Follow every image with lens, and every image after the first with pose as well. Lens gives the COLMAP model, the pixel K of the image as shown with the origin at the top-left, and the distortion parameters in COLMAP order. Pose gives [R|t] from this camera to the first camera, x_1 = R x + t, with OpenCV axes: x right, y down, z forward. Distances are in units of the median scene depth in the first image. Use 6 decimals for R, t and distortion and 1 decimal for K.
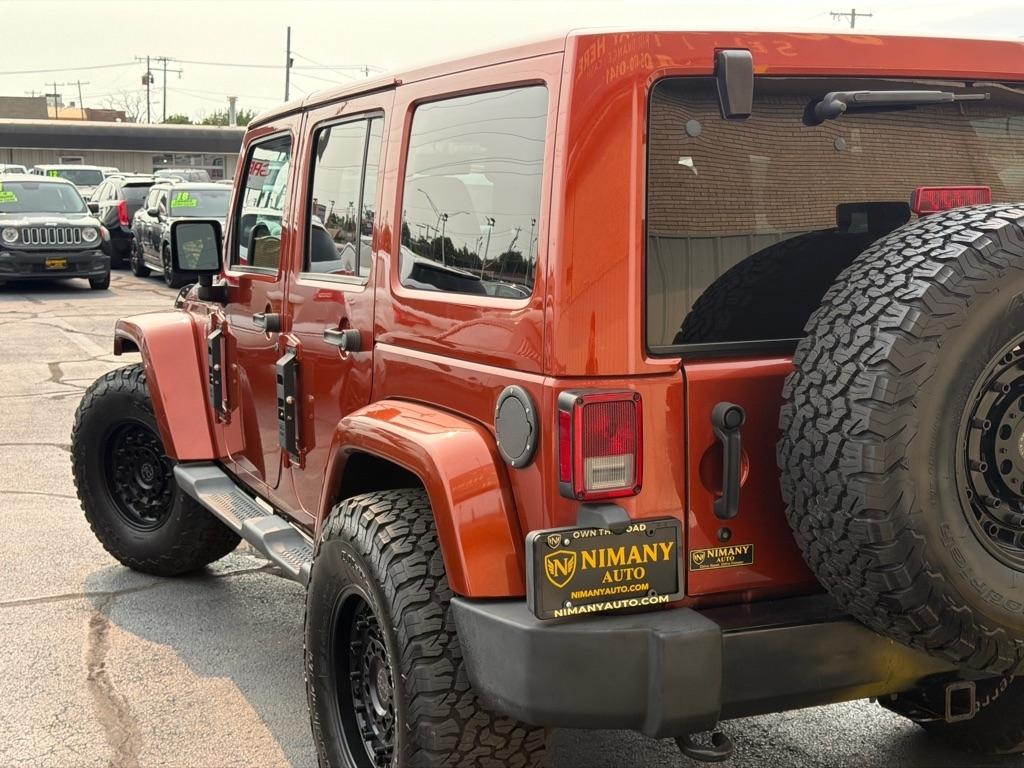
lens RADIAL K [[1434.0, 0, 516.0], [0, 1434.0, 393.8], [0, 0, 1]] dist [0.221646, -0.550870]
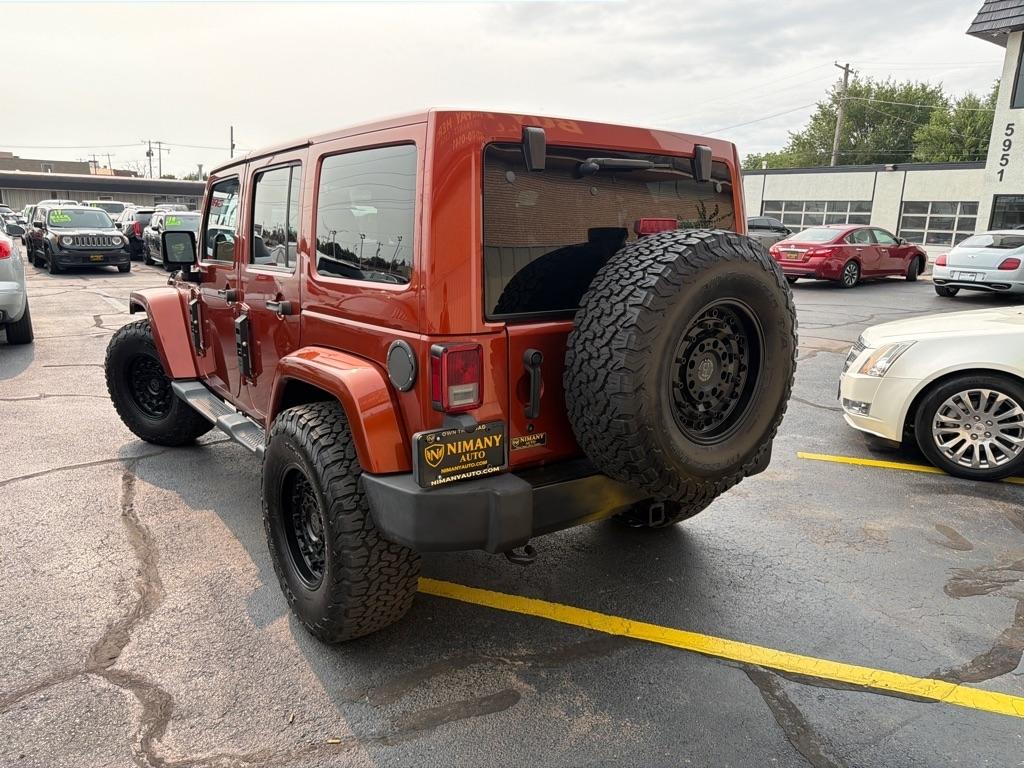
lens RADIAL K [[720.0, 0, 519.5], [0, 720.0, 388.5], [0, 0, 1]] dist [0.160908, -0.300391]
pose [[0.978460, -0.025986, 0.204795, -0.037896], [0.008845, 0.996412, 0.084174, -0.018766], [-0.206248, -0.080550, 0.975179, 0.198545]]
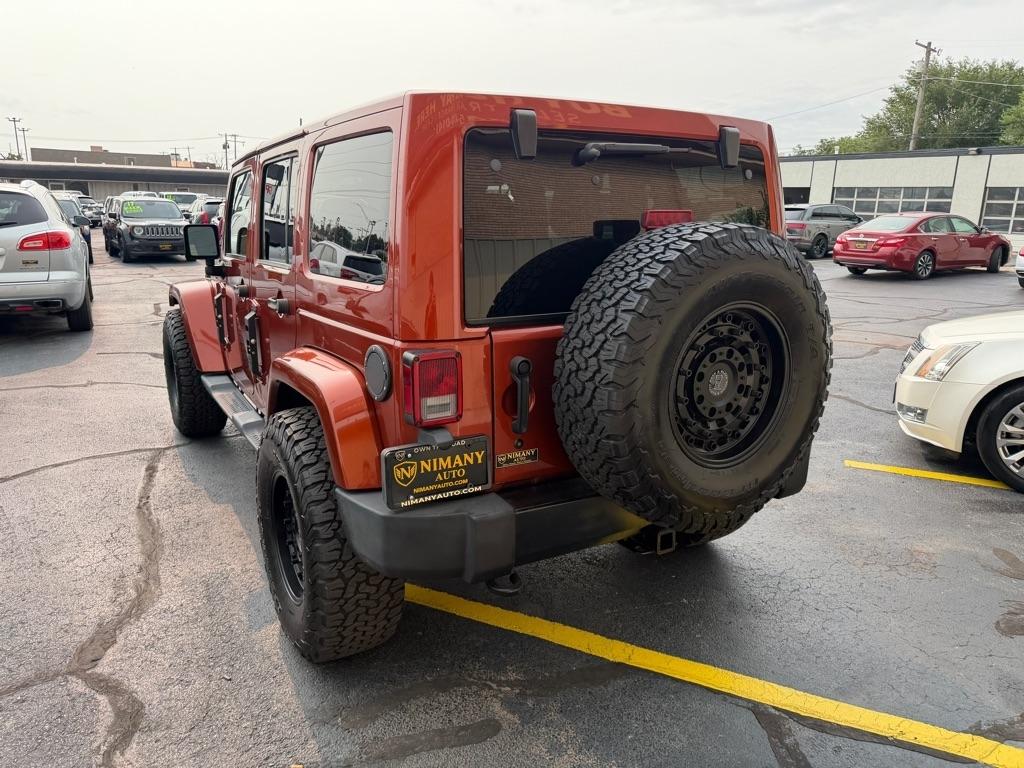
lens RADIAL K [[716.9, 0, 512.0], [0, 716.9, 384.0], [0, 0, 1]] dist [0.148218, -0.295879]
pose [[0.994768, -0.011961, 0.101454, 0.063412], [0.002207, 0.995407, 0.095713, -0.037059], [-0.102133, -0.094988, 0.990225, 0.269510]]
